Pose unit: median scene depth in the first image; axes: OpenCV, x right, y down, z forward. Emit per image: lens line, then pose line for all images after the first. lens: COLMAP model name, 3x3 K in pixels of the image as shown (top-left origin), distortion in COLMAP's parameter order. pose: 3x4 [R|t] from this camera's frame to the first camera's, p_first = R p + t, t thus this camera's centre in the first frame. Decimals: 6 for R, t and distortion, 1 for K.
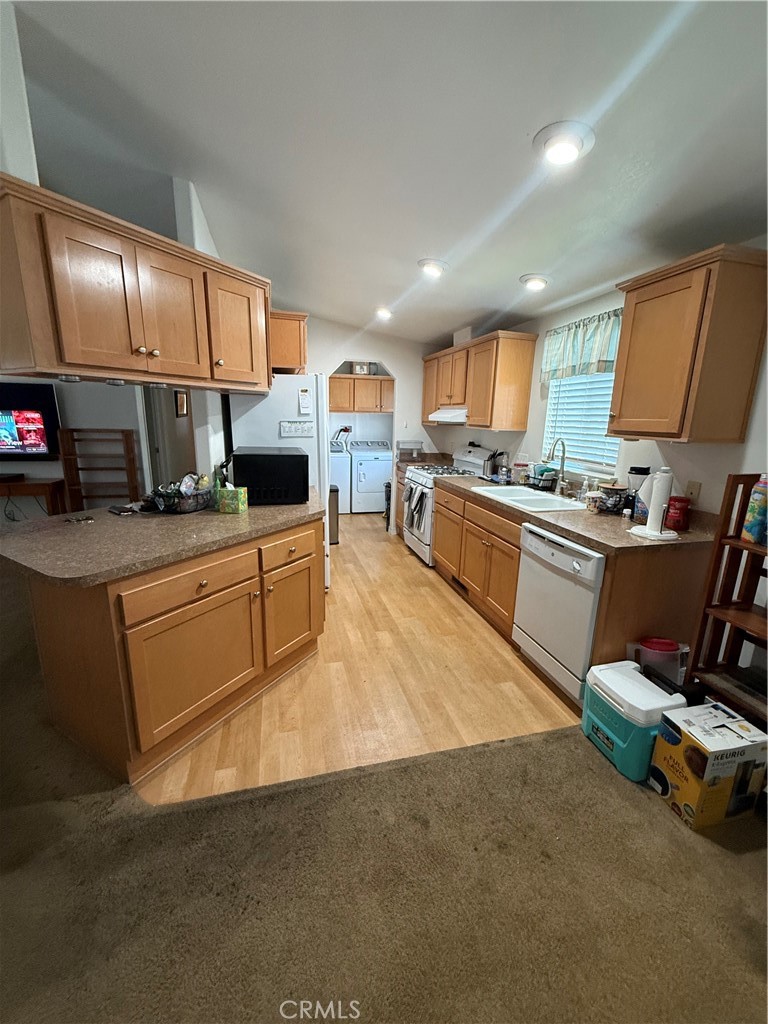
lens RADIAL K [[406.9, 0, 384.4], [0, 406.9, 509.4], [0, 0, 1]] dist [0.002522, 0.000128]
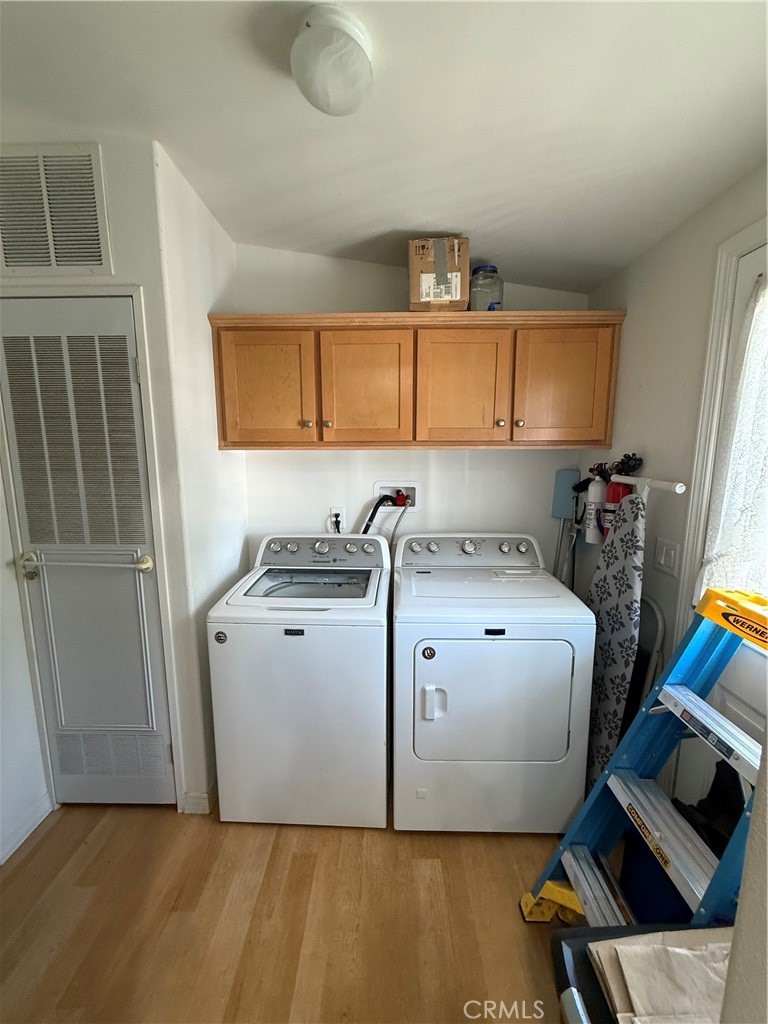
lens RADIAL K [[406.9, 0, 380.9], [0, 406.9, 510.5], [0, 0, 1]] dist [0.002522, 0.000128]
pose [[0.964621, 0.013775, -0.263281, -0.020950], [-0.033763, 0.996866, -0.071545, -0.166210], [0.261471, 0.077903, 0.962062, 0.696247]]
